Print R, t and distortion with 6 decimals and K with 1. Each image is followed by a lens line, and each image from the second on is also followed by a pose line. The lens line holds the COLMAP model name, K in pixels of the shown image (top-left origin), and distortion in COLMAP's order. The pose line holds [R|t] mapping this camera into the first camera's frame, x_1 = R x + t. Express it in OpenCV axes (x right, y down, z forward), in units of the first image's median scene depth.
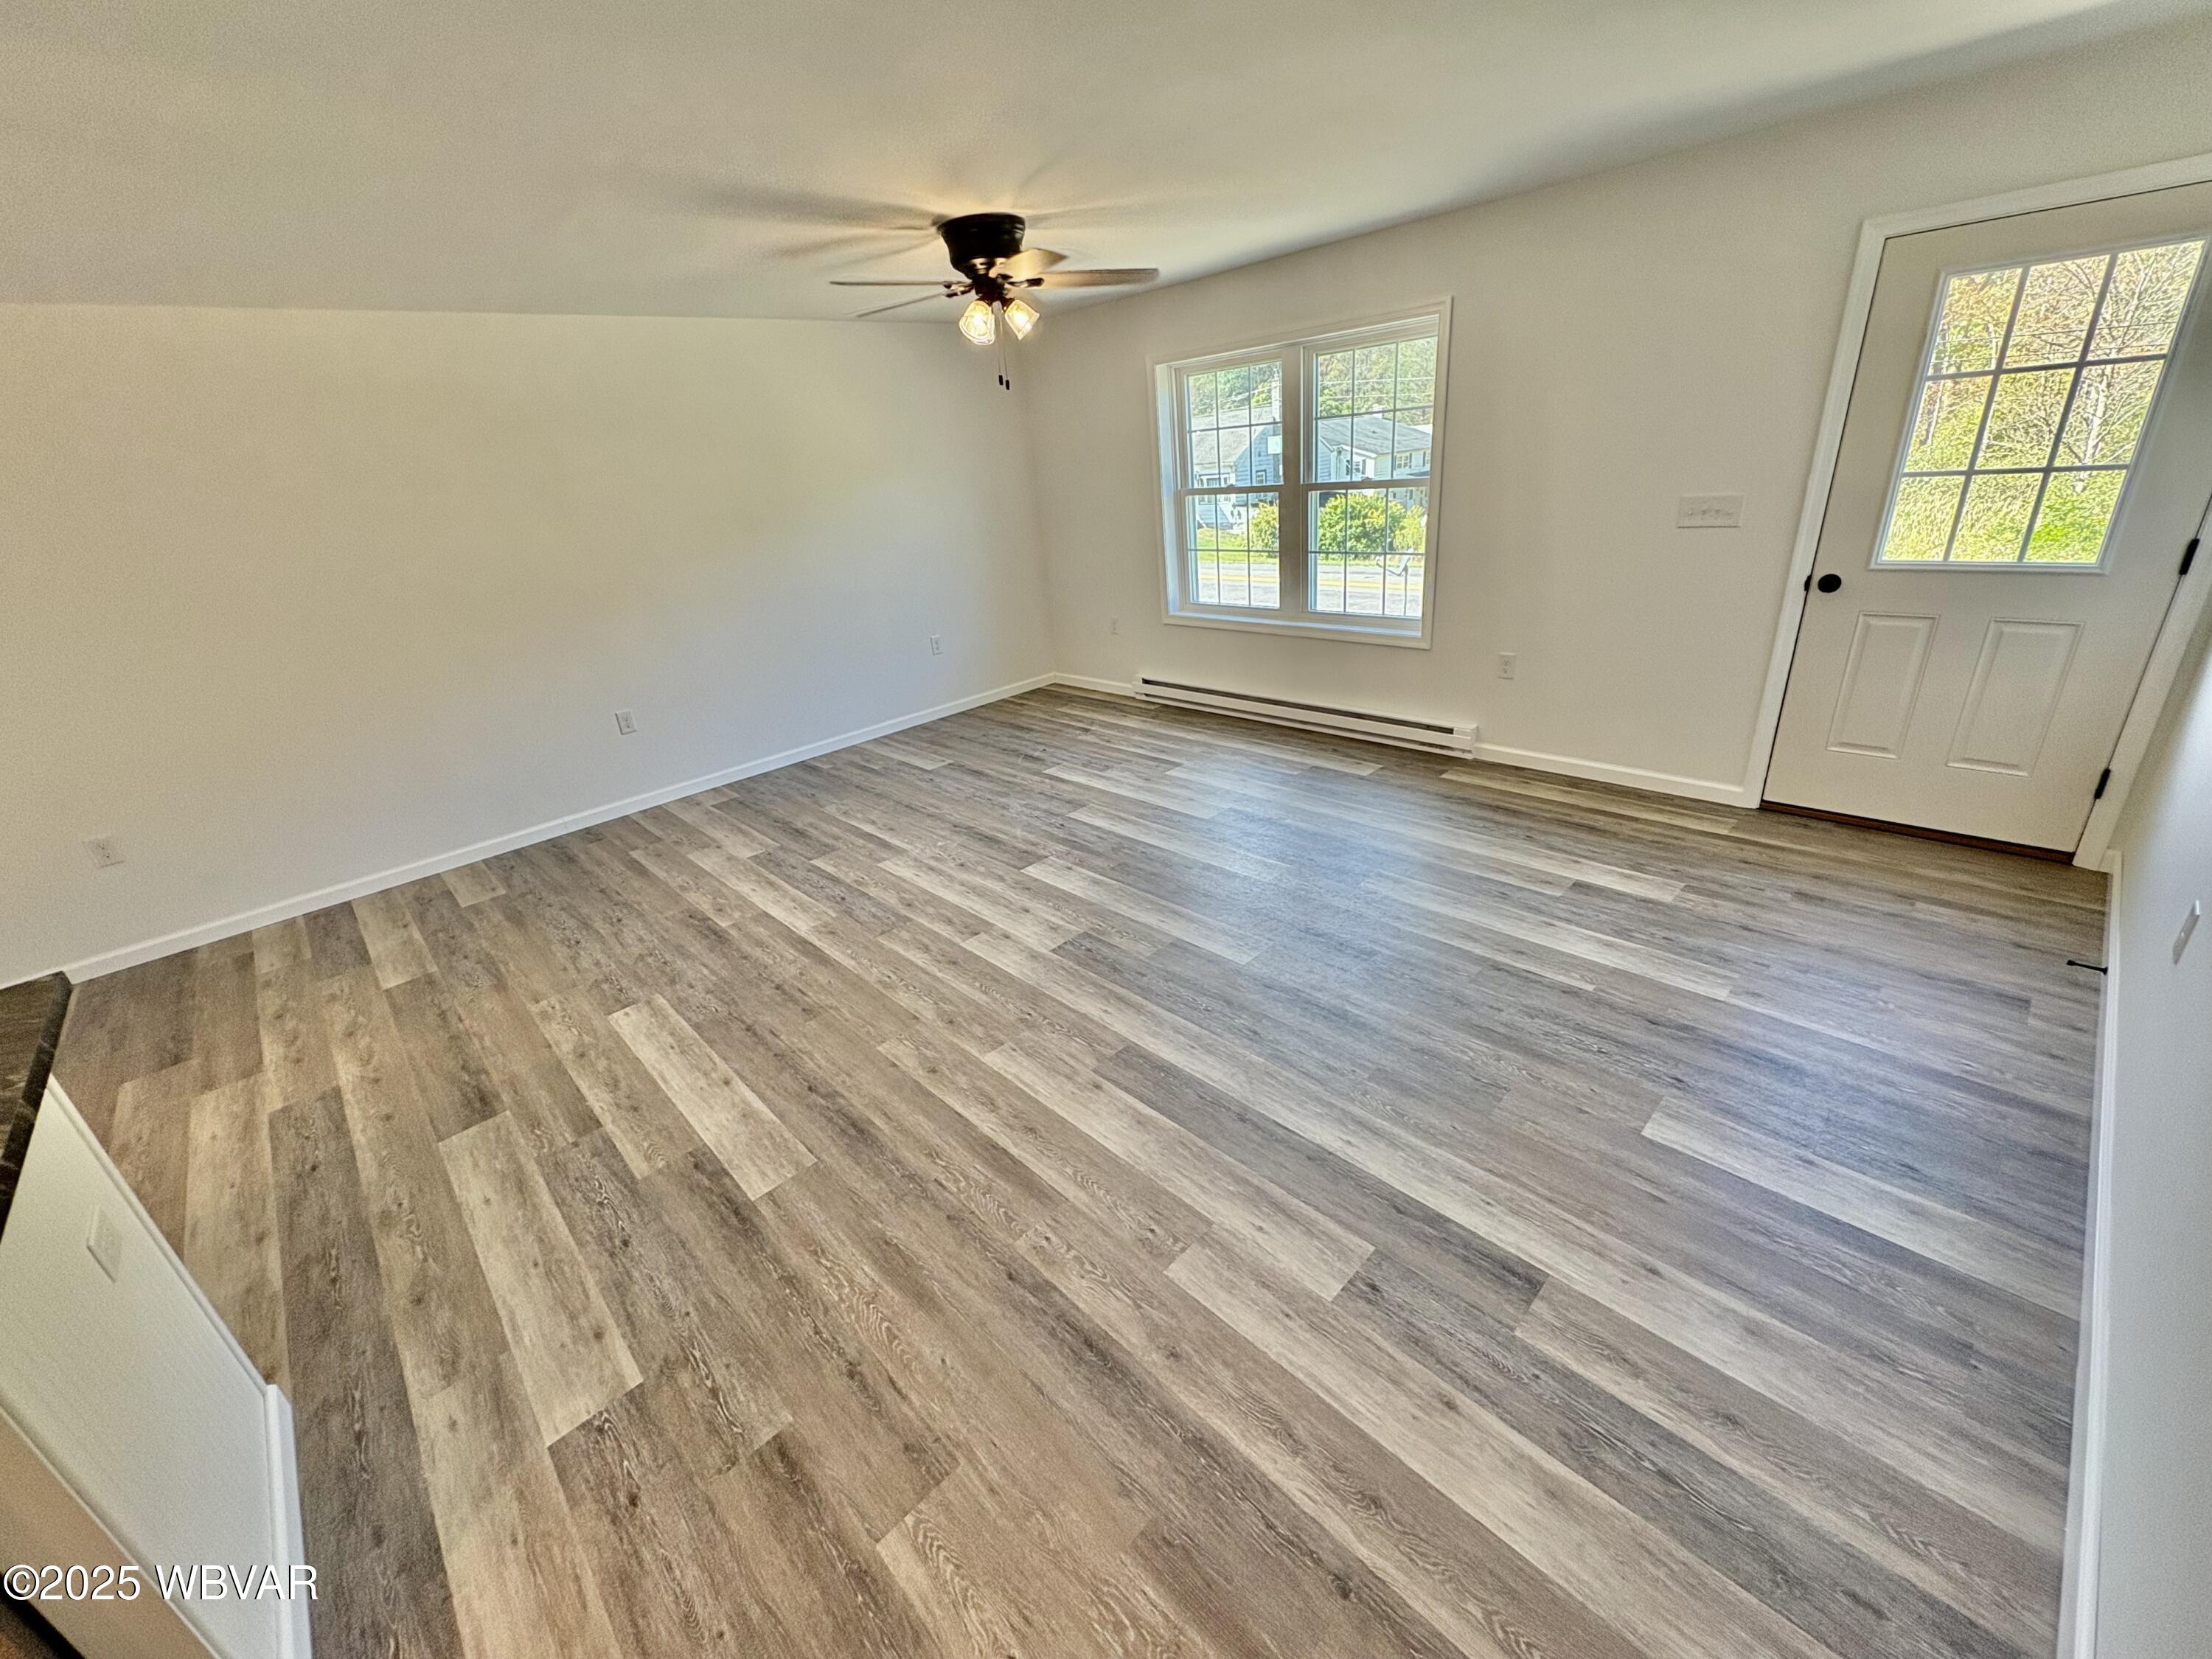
lens RADIAL K [[879.4, 0, 1104.4], [0, 879.4, 822.5], [0, 0, 1]] dist [-0.001099, 0.000136]
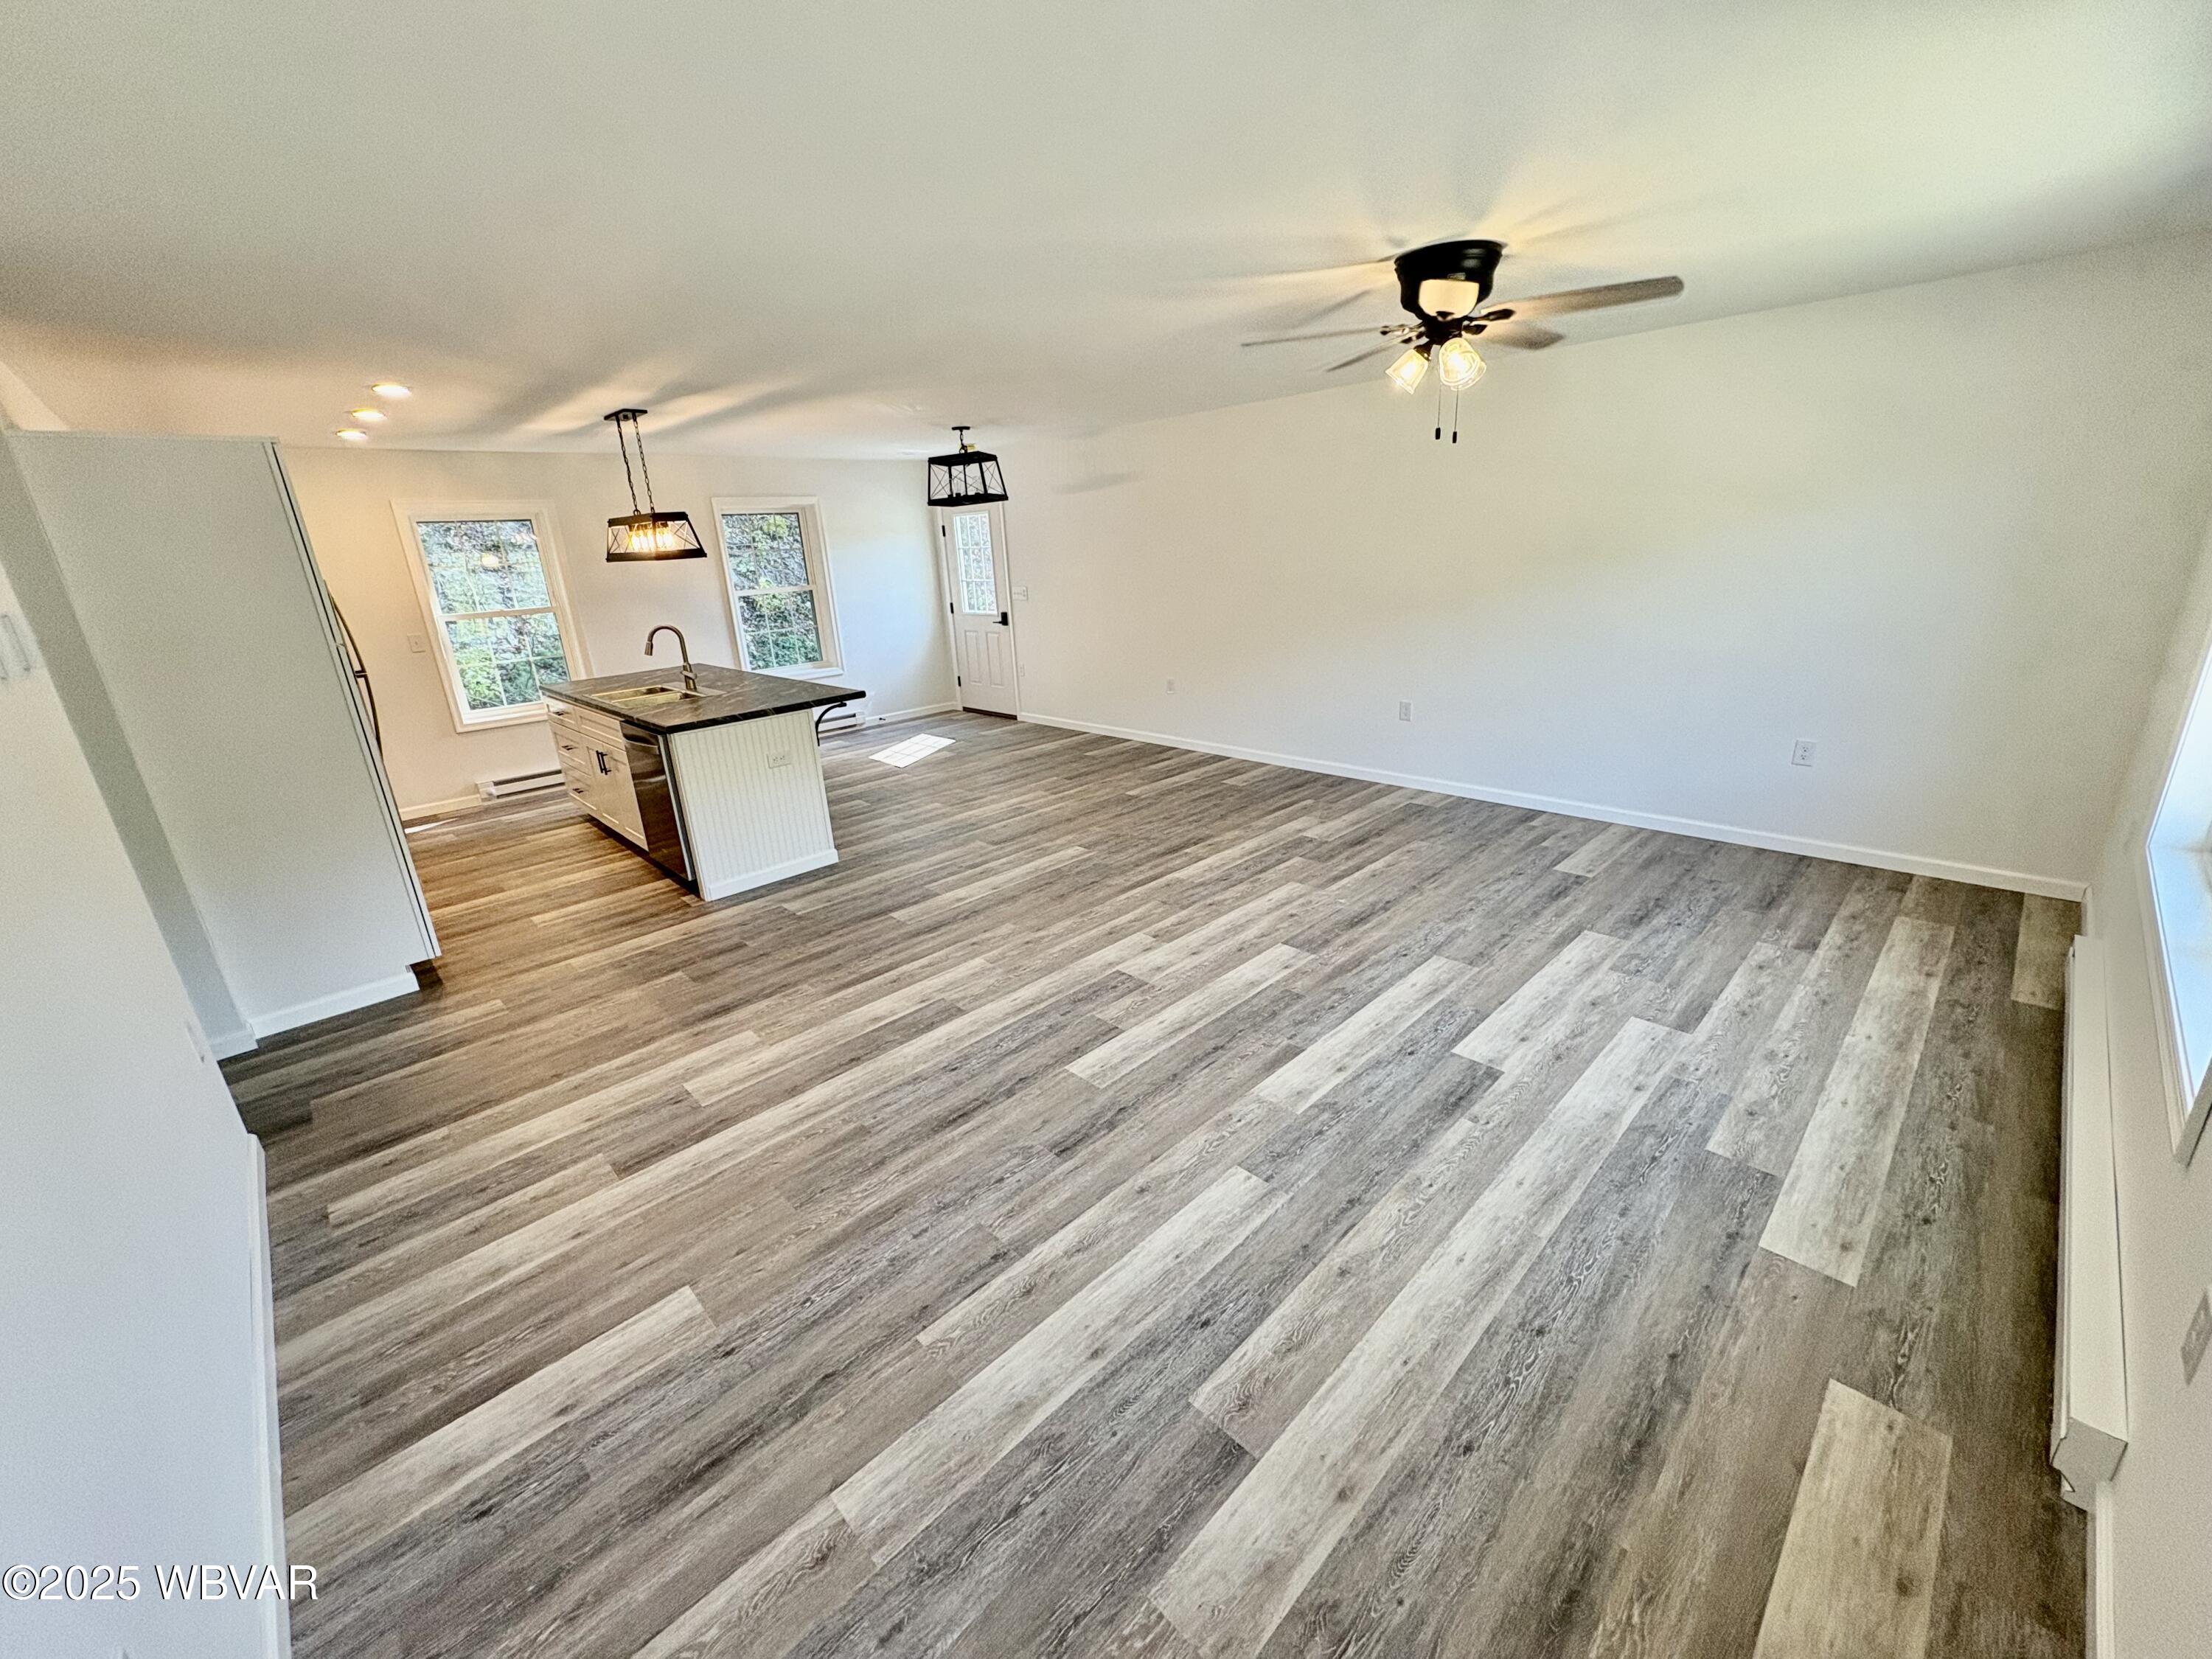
lens RADIAL K [[879.4, 0, 1104.4], [0, 879.4, 822.5], [0, 0, 1]] dist [-0.001099, 0.000136]
pose [[0.008148, 0.391465, -0.920157, 0.977942], [-0.343609, 0.865252, 0.365064, -0.457868], [0.939078, 0.313199, 0.141561, 0.841553]]
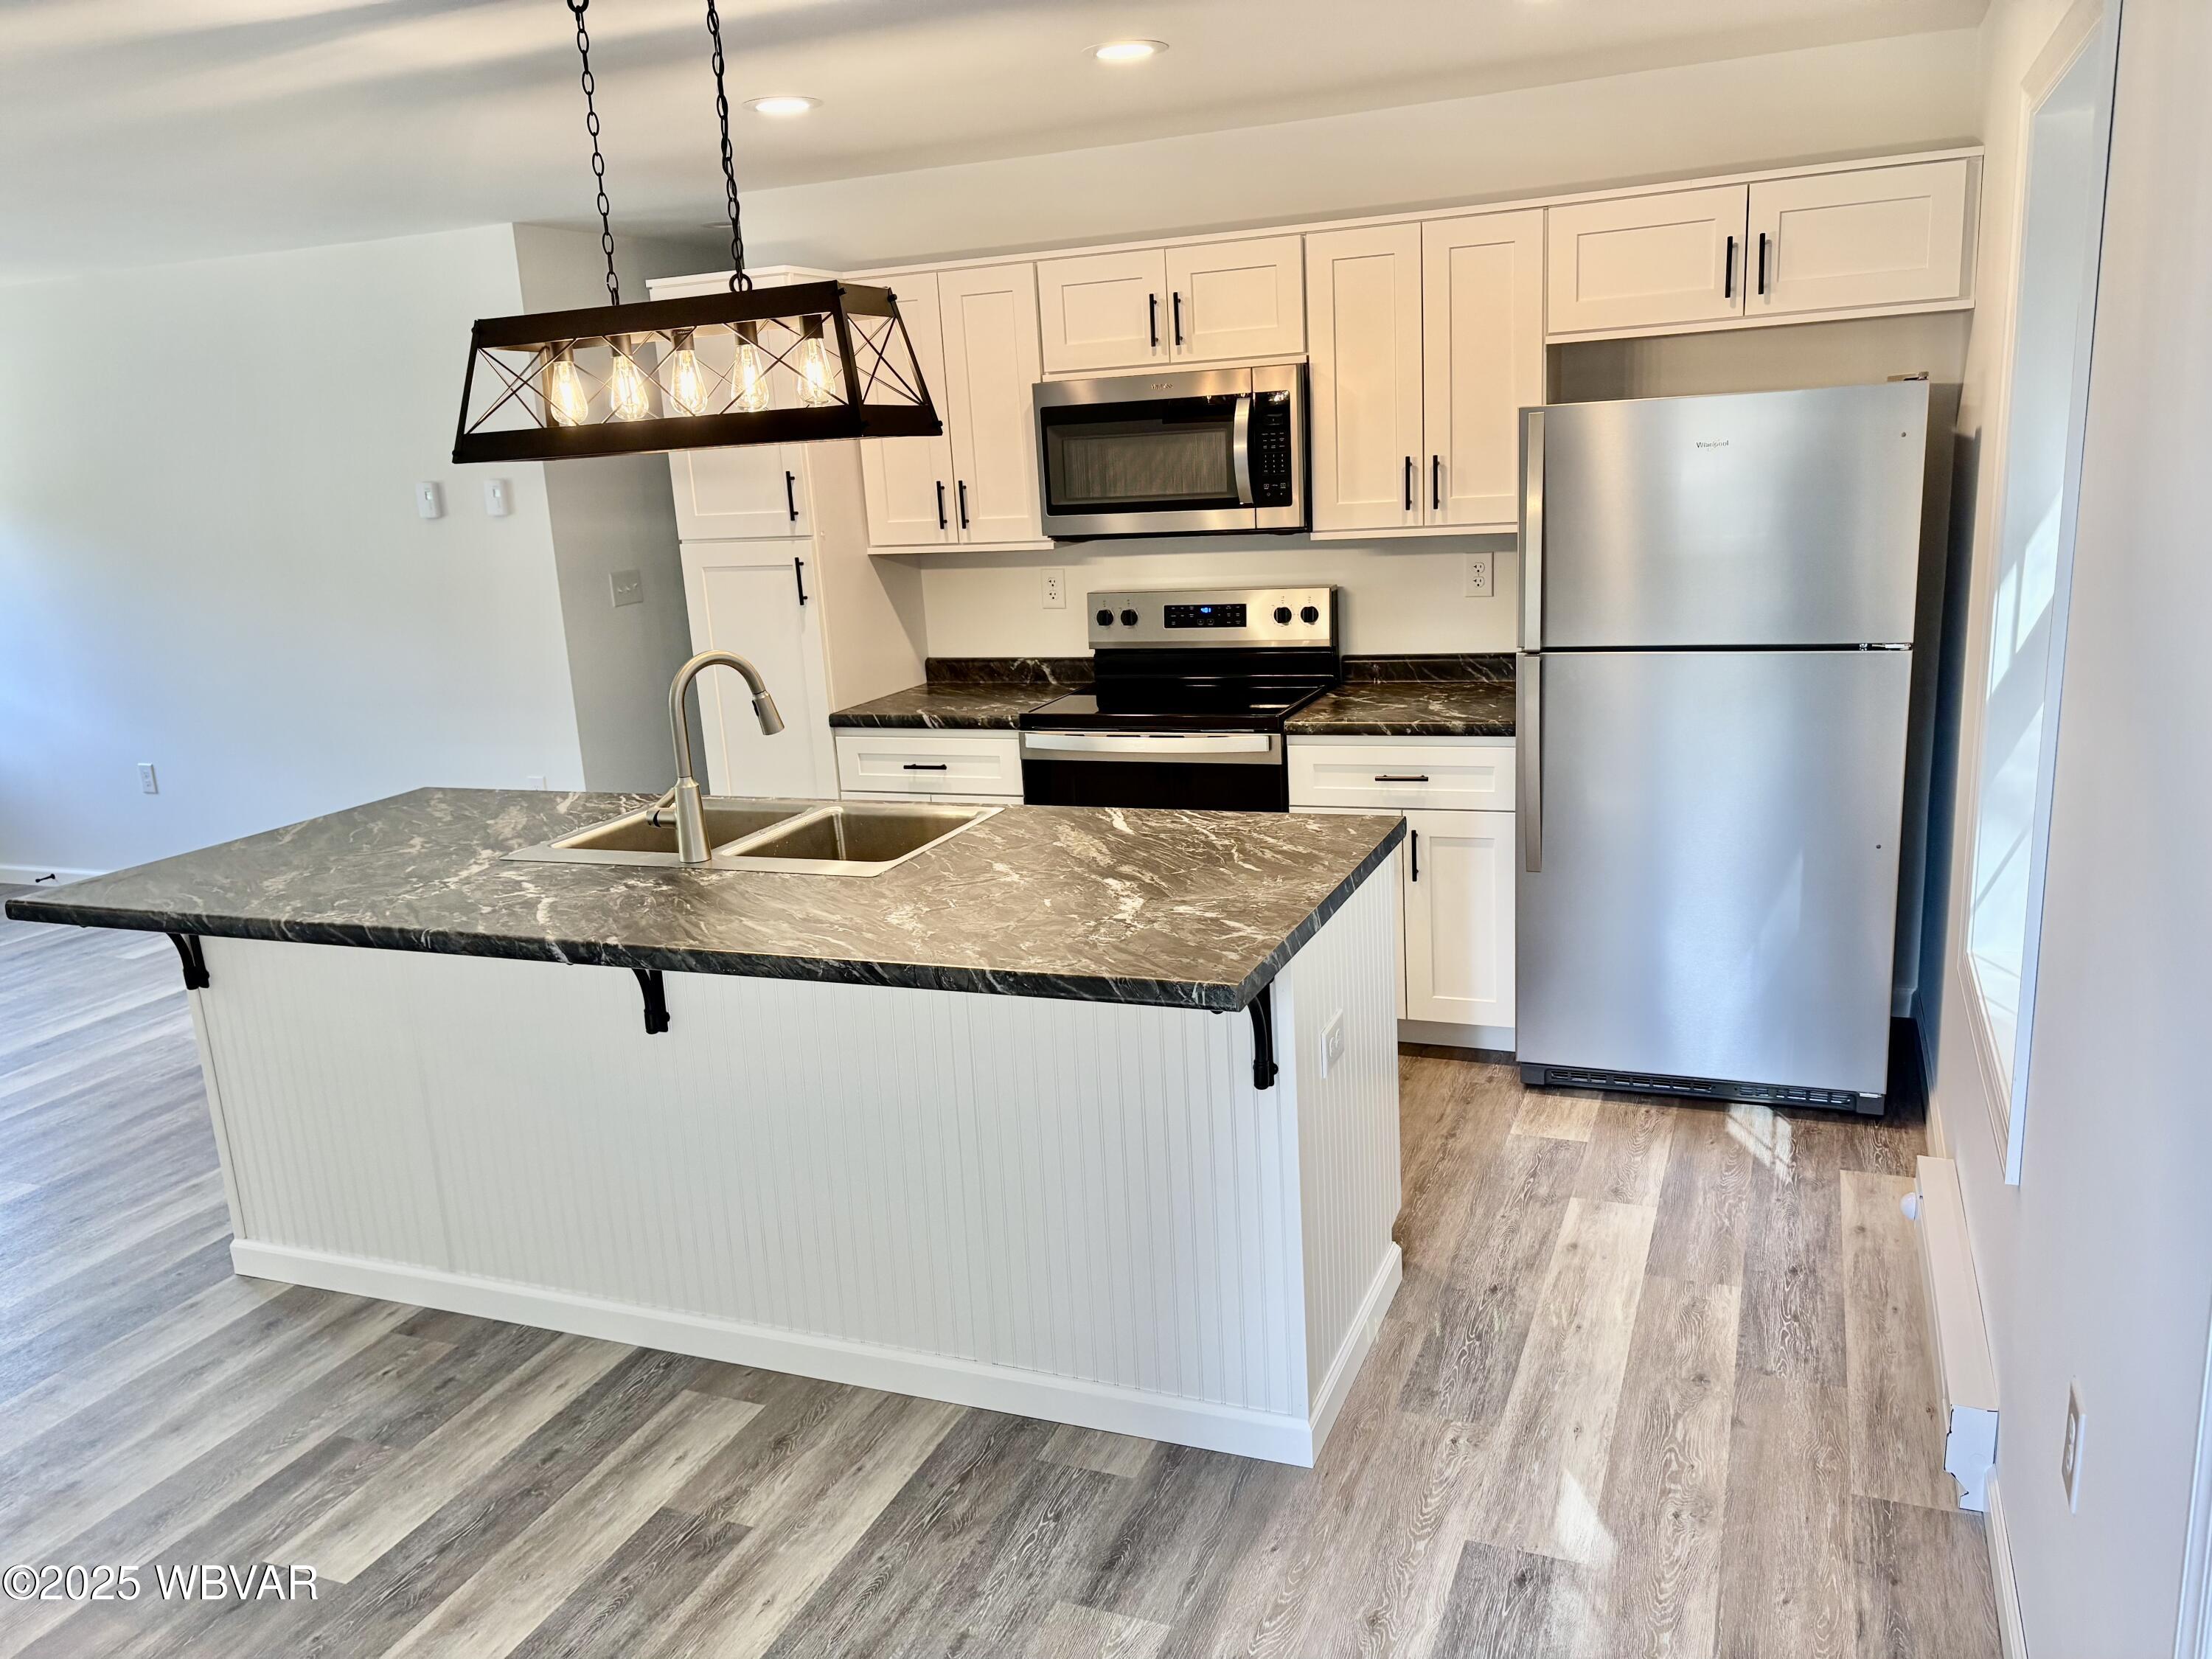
lens RADIAL K [[1671.7, 0, 1106.0], [0, 1671.7, 829.5], [0, 0, 1]] dist [0.049660, -0.048526]
pose [[-0.393127, -0.100550, 0.913970, -1.949894], [0.443676, 0.849885, 0.284338, 0.059522], [-0.805359, 0.517287, -0.289501, 0.292844]]
